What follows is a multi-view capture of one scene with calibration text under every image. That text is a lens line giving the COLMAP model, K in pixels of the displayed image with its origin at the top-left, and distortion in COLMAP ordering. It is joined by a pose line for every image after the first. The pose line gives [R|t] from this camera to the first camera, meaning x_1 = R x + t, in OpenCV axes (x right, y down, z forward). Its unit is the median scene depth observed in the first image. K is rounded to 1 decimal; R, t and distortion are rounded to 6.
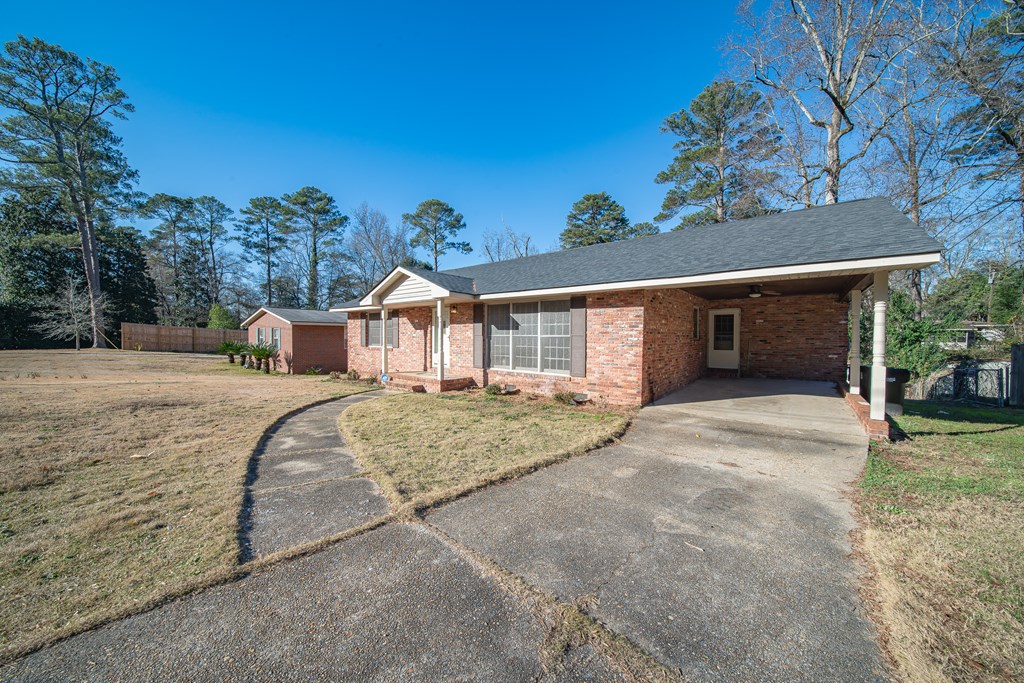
lens RADIAL K [[363.8, 0, 509.1], [0, 363.8, 343.1], [0, 0, 1]] dist [-0.000571, -0.000522]
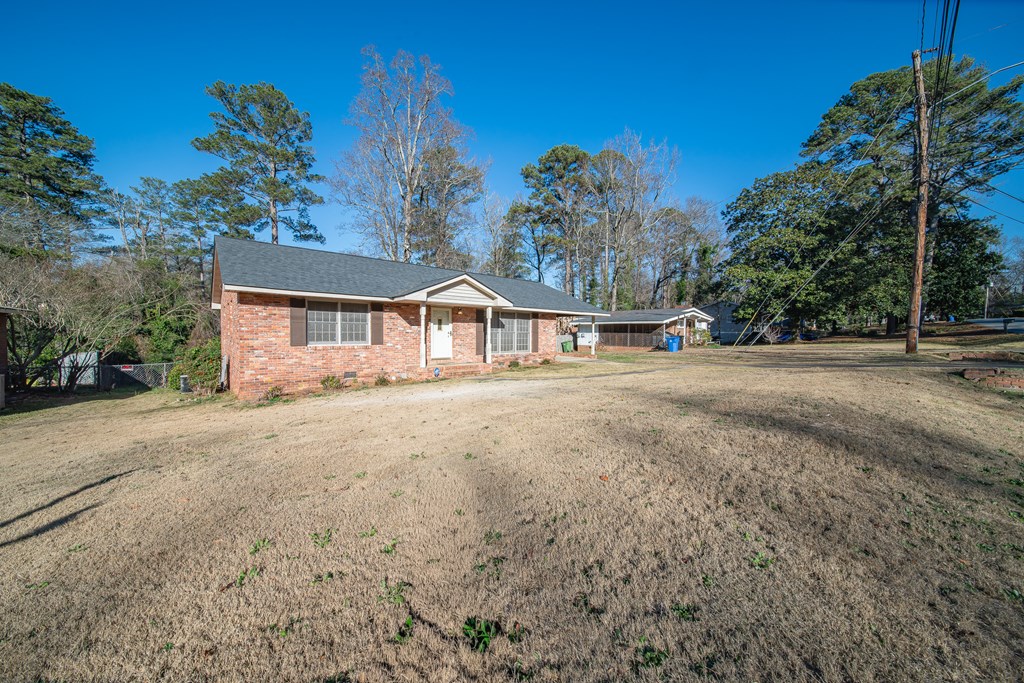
lens RADIAL K [[363.8, 0, 509.1], [0, 363.8, 343.1], [0, 0, 1]] dist [-0.000571, -0.000522]
pose [[0.142514, -0.016242, 0.989660, -1.480597], [0.028066, 0.999530, 0.012363, 0.009751], [-0.989395, 0.026014, 0.142903, 0.677893]]
